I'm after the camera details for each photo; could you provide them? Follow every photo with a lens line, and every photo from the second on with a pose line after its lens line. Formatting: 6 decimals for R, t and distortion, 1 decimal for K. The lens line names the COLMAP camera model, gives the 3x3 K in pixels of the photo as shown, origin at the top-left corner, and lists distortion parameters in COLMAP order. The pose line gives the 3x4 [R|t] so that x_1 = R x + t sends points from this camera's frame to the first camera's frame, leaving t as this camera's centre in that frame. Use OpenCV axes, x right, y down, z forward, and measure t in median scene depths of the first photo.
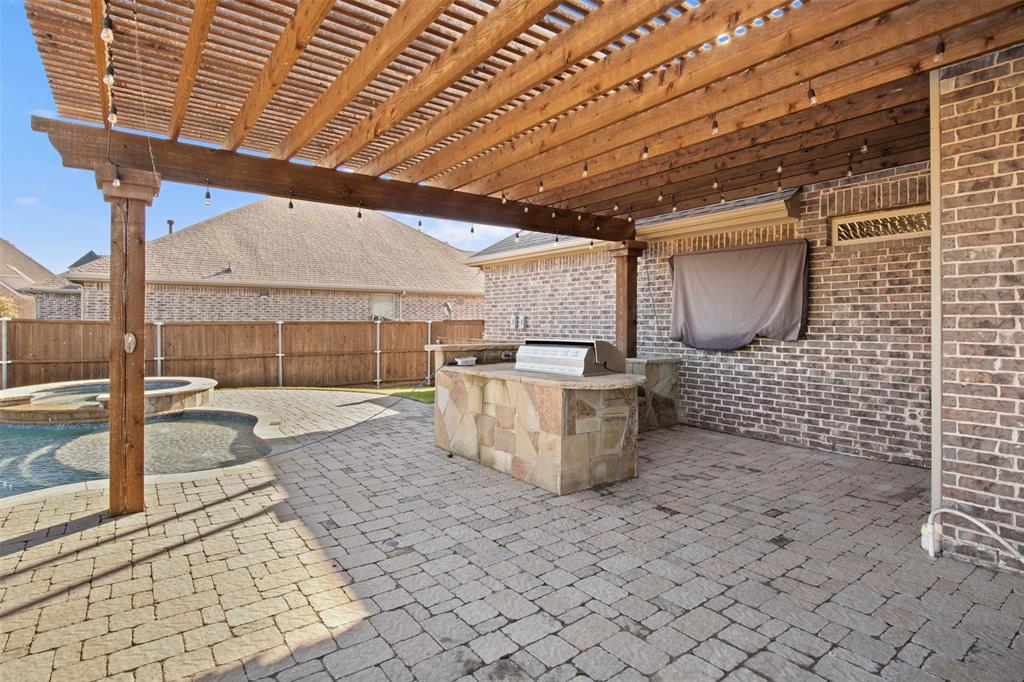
lens RADIAL K [[510.0, 0, 510.9], [0, 510.0, 329.8], [0, 0, 1]] dist [-0.009385, 0.000065]
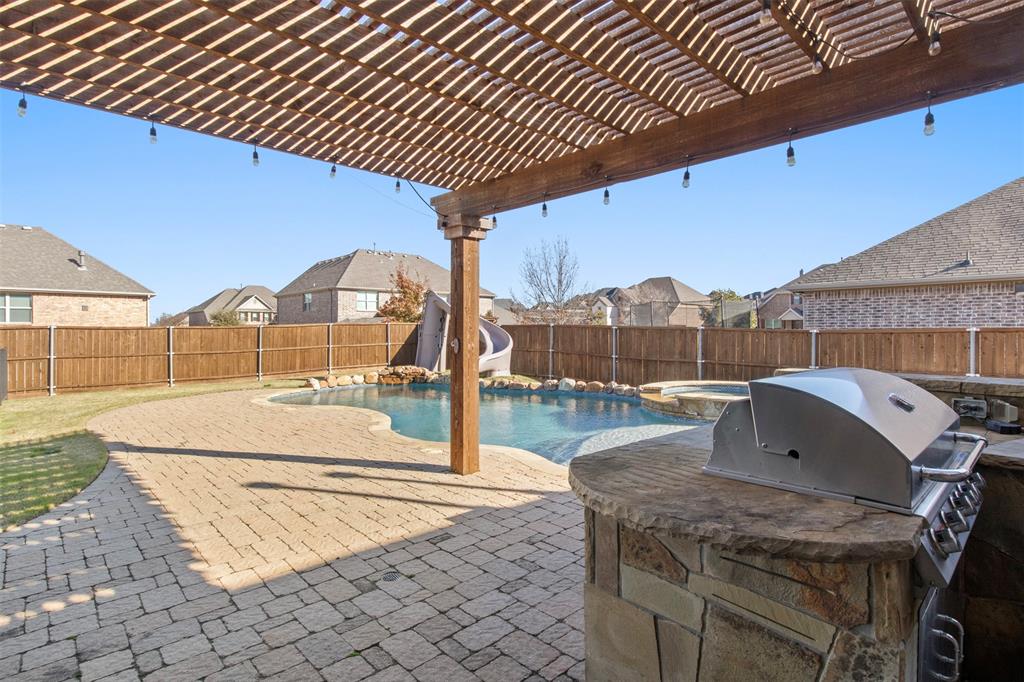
lens RADIAL K [[510.0, 0, 510.9], [0, 510.0, 329.8], [0, 0, 1]] dist [-0.009385, 0.000065]
pose [[0.121647, -0.002520, -0.992570, 0.614091], [-0.012689, 0.999911, -0.004094, -0.011032], [0.992492, 0.013093, 0.121604, 0.996211]]
